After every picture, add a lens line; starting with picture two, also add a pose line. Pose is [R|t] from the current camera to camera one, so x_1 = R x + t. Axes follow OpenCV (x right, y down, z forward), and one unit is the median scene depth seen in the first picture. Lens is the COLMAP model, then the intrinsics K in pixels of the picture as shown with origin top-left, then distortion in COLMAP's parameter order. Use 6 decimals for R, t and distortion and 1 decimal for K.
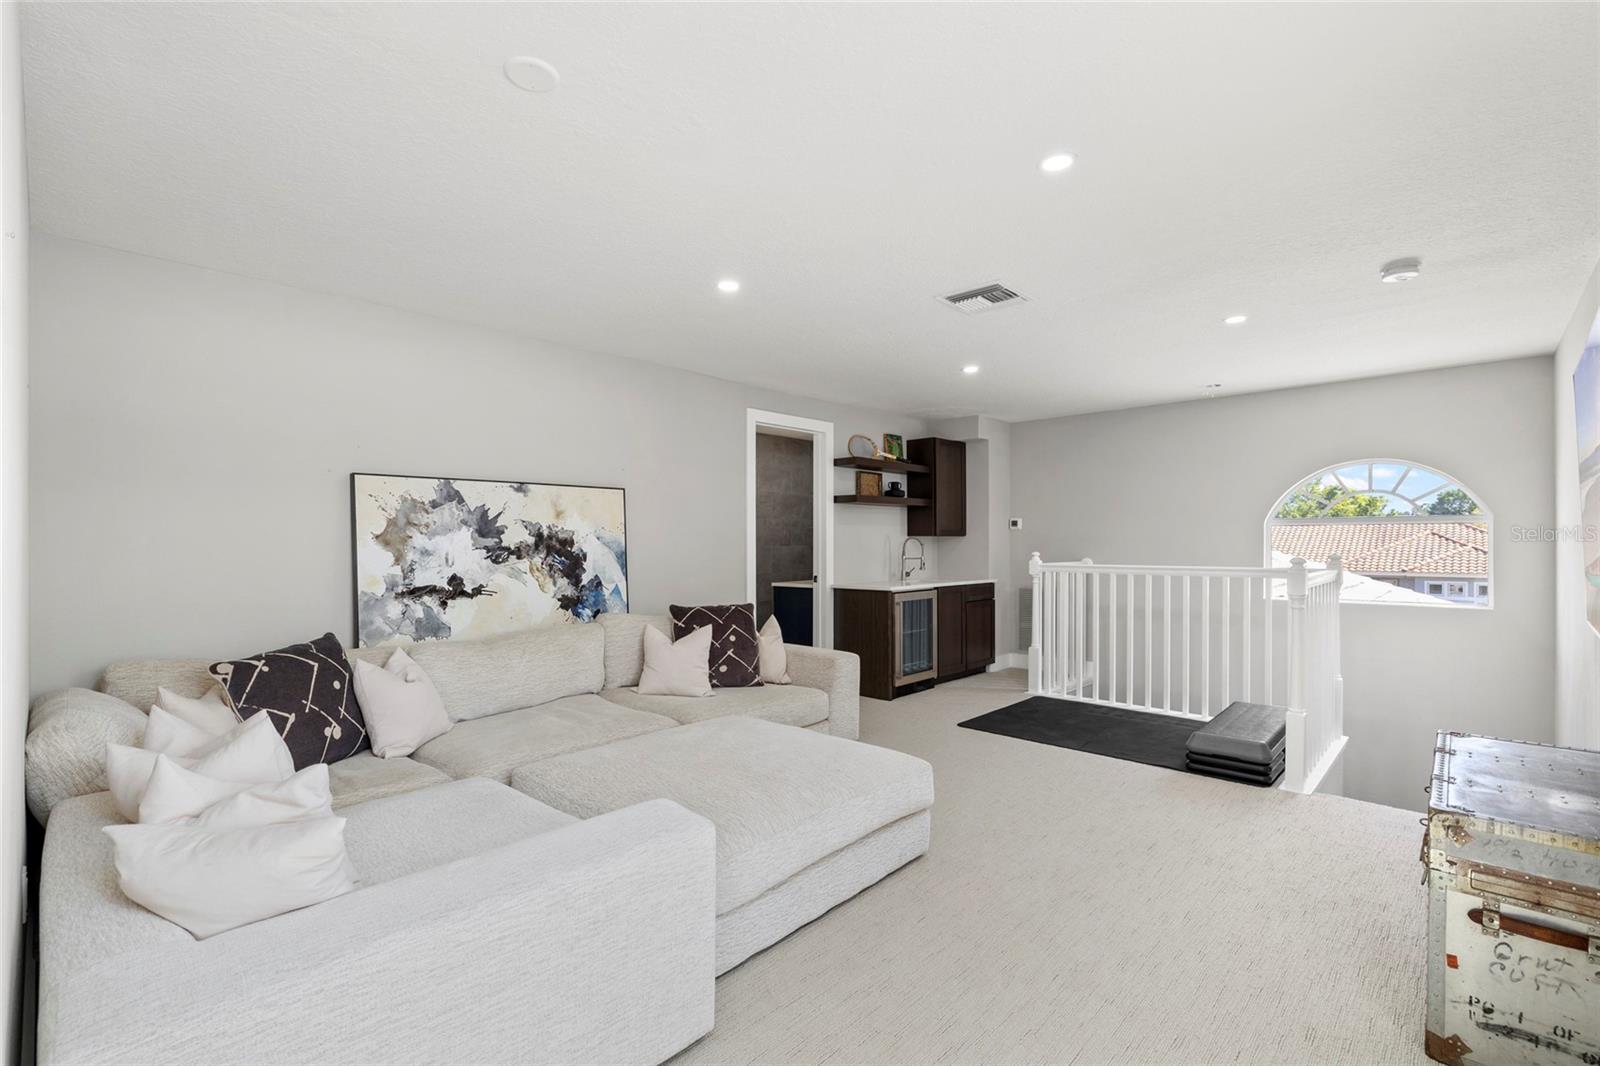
lens RADIAL K [[711.0, 0, 801.8], [0, 711.0, 540.3], [0, 0, 1]] dist [-0.004847, 0.000892]
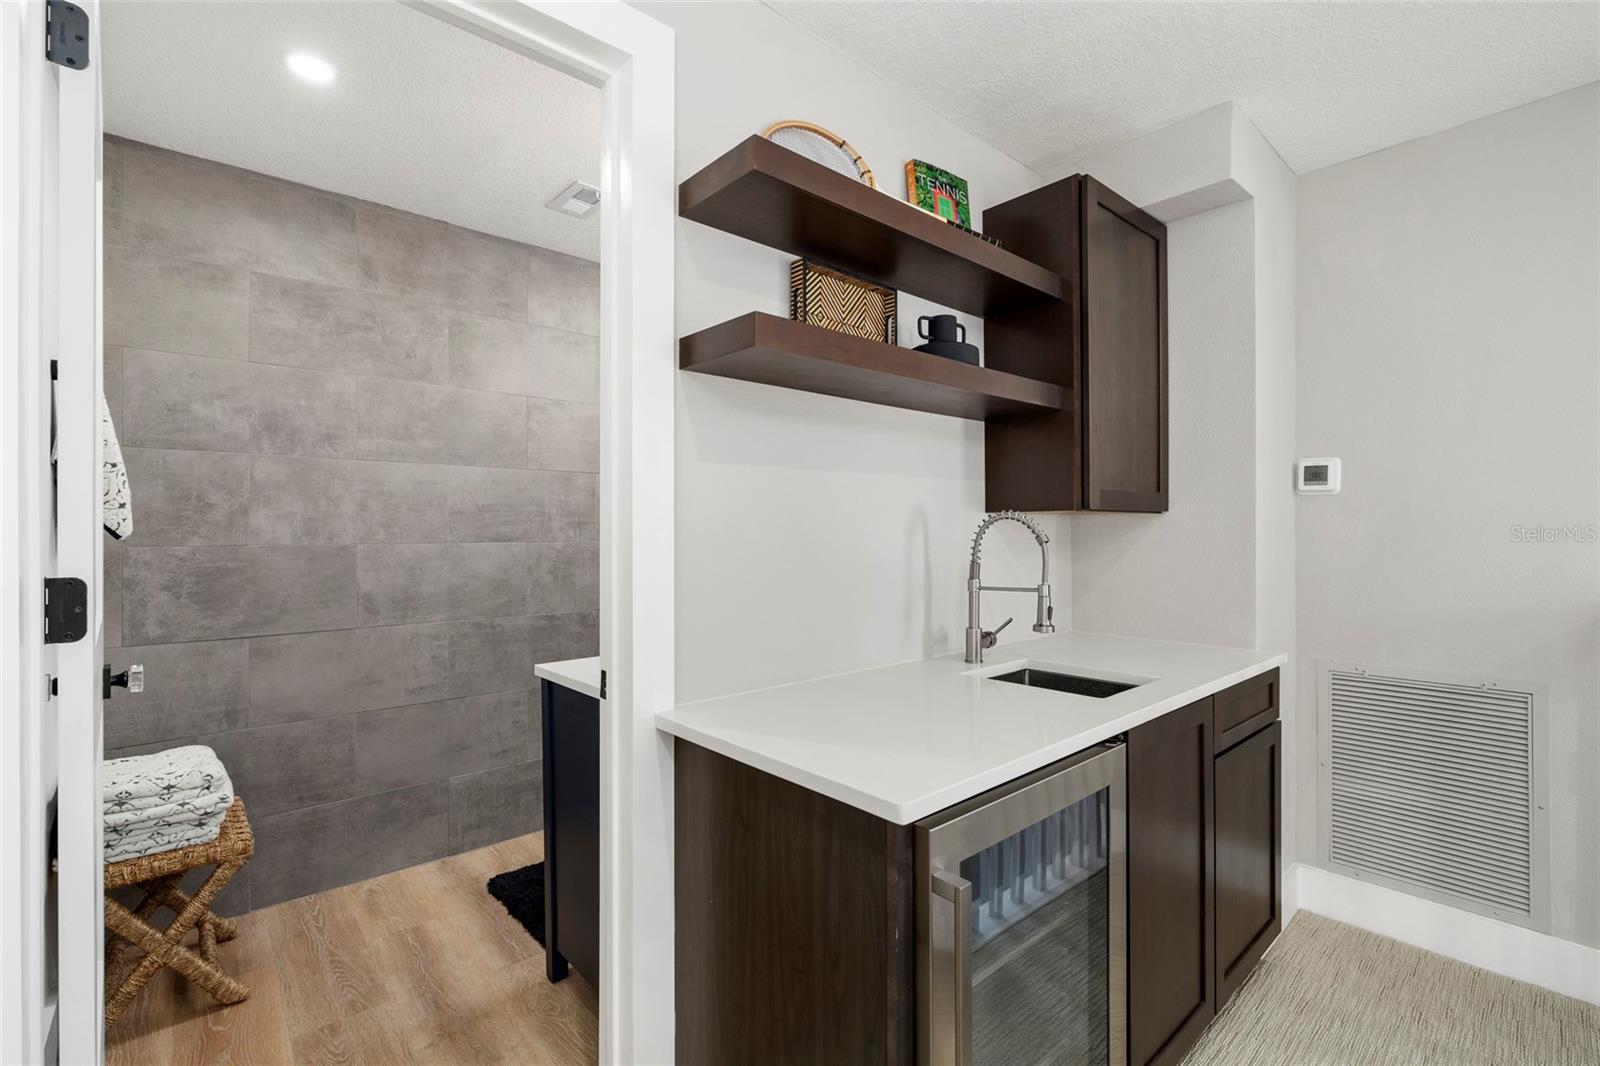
lens RADIAL K [[711.0, 0, 796.7], [0, 711.0, 527.8], [0, 0, 1]] dist [-0.004847, 0.000892]
pose [[0.995796, -0.001685, -0.091586, 0.097150], [0.001537, 0.999997, -0.001692, 0.001288], [0.091589, 0.001544, 0.995796, 0.700478]]
